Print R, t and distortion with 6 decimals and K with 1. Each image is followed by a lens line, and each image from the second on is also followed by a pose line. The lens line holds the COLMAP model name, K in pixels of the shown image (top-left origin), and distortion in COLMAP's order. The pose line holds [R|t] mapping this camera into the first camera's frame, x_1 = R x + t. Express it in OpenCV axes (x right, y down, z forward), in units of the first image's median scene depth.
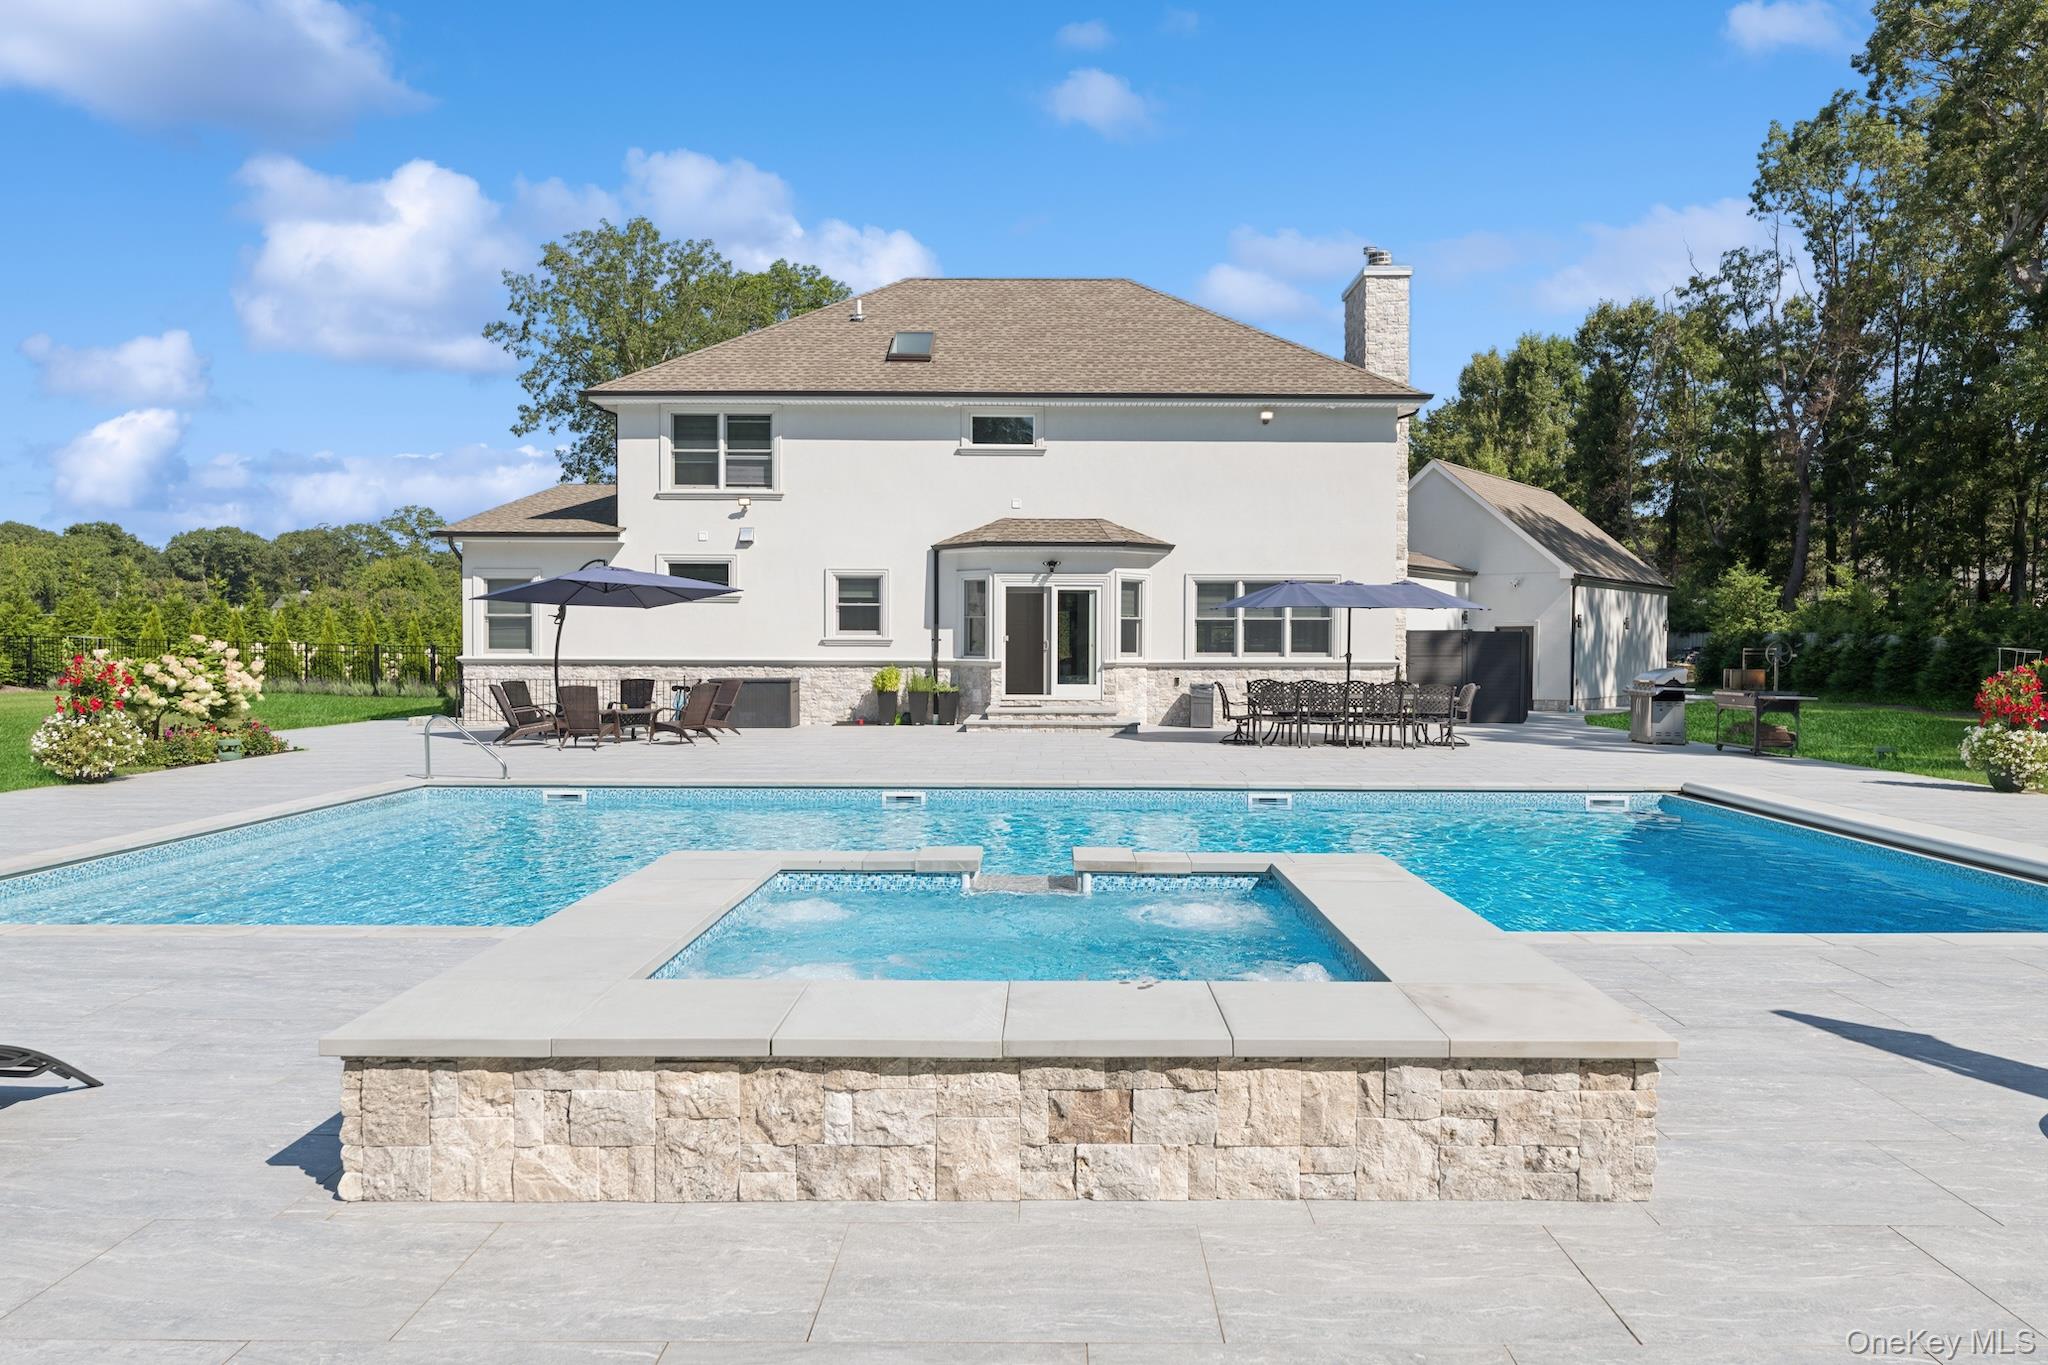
lens RADIAL K [[1341.6, 0, 1024.0], [0, 1341.6, 682.5], [0, 0, 1]] dist [0.000939, -0.000666]
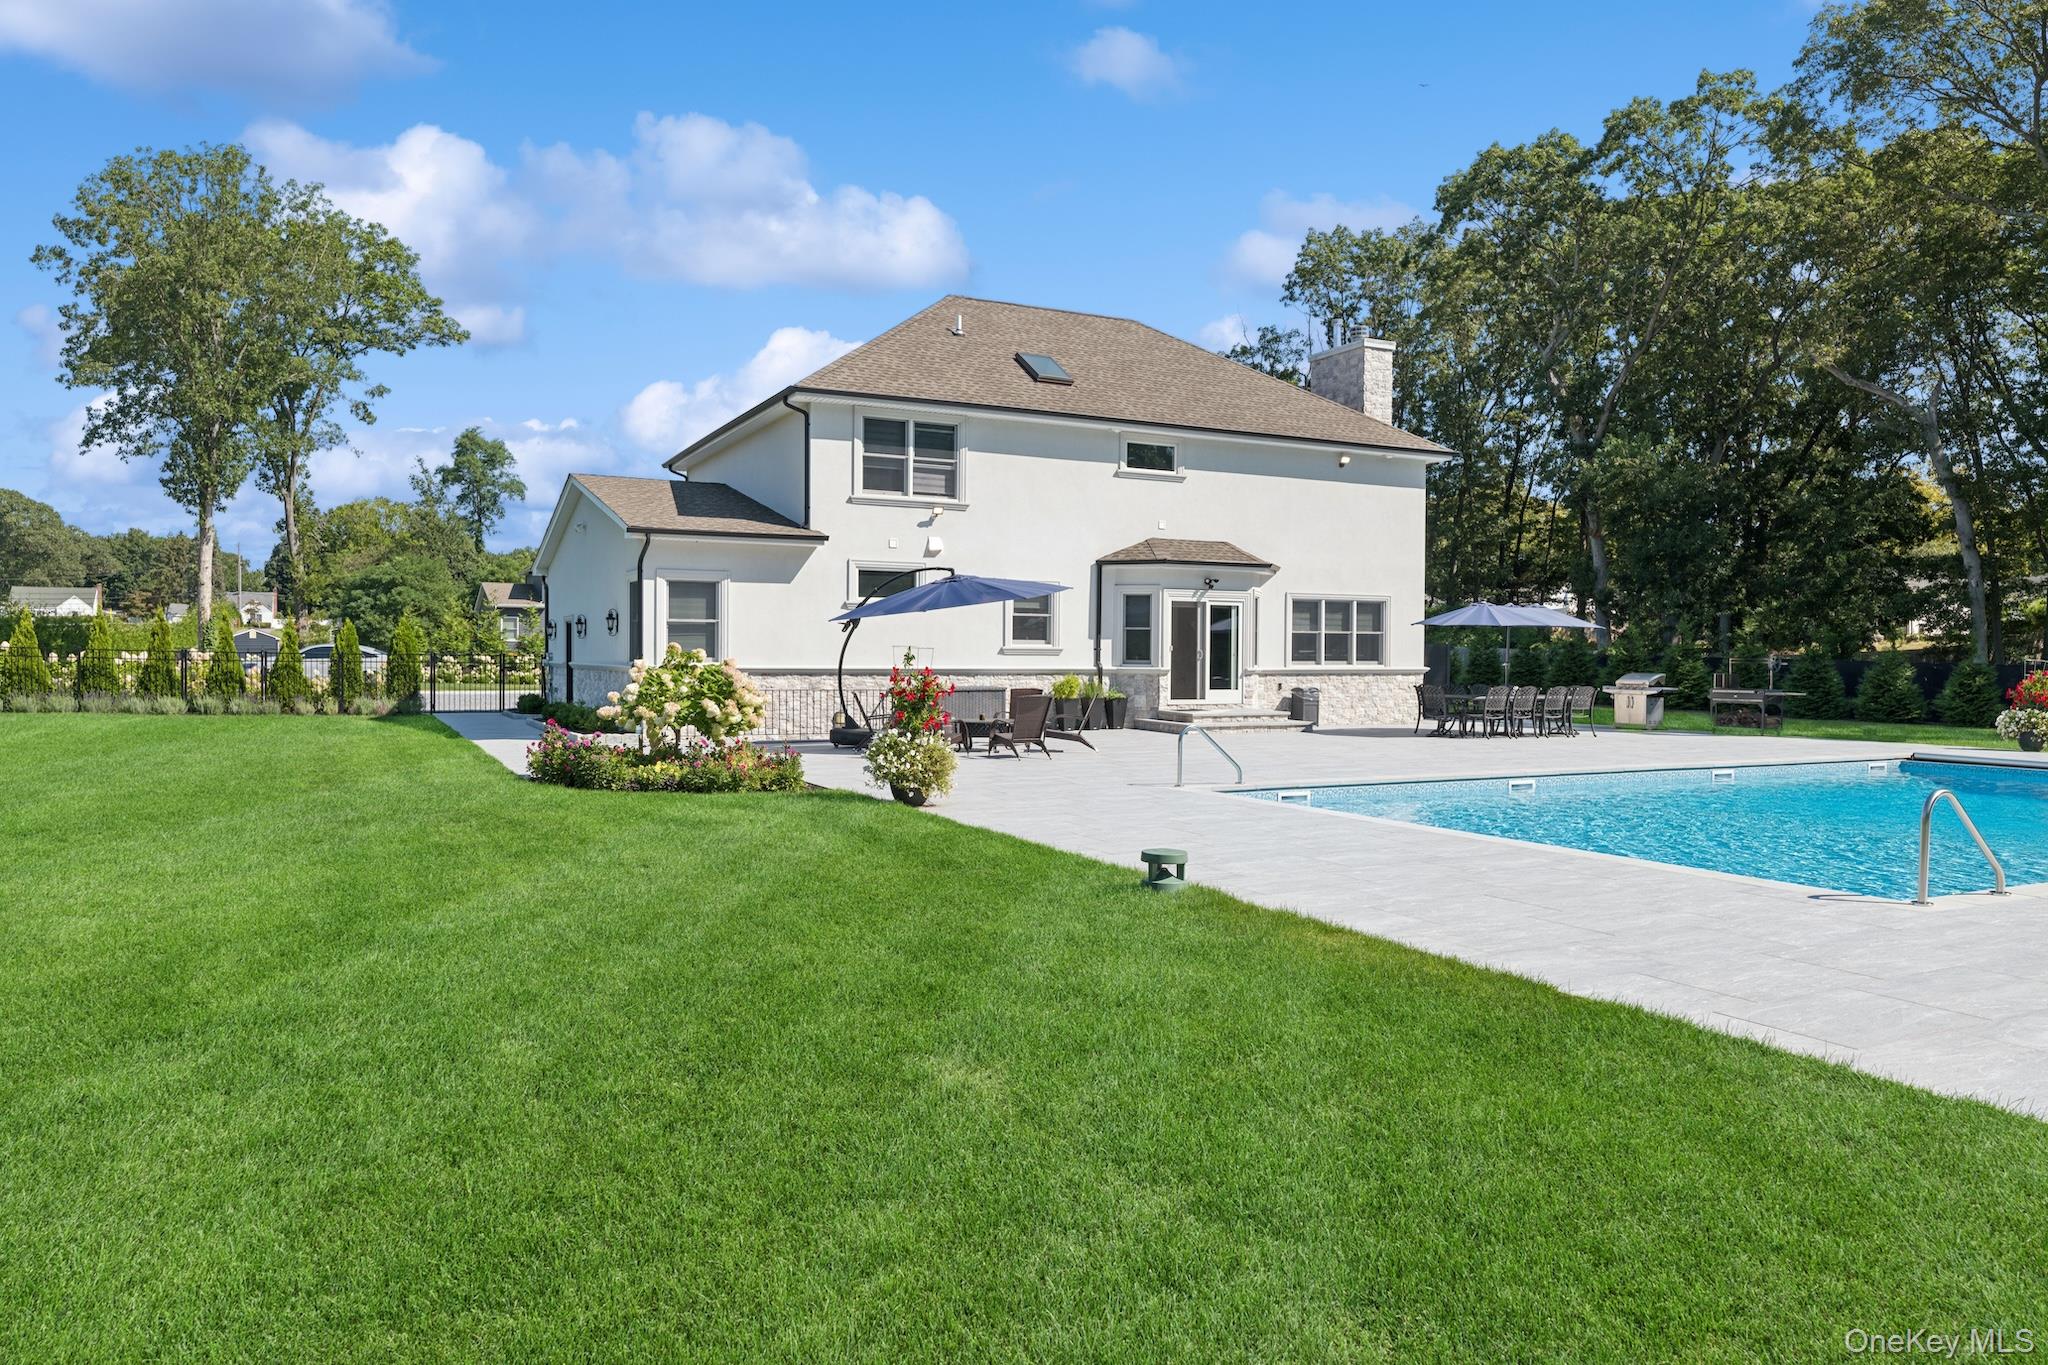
lens RADIAL K [[1341.6, 0, 1024.0], [0, 1341.6, 682.5], [0, 0, 1]] dist [0.000939, -0.000666]
pose [[0.888810, -0.007753, 0.458210, -0.606005], [0.011211, 0.999926, -0.004827, -0.001087], [-0.458138, 0.009427, 0.888831, 0.083040]]
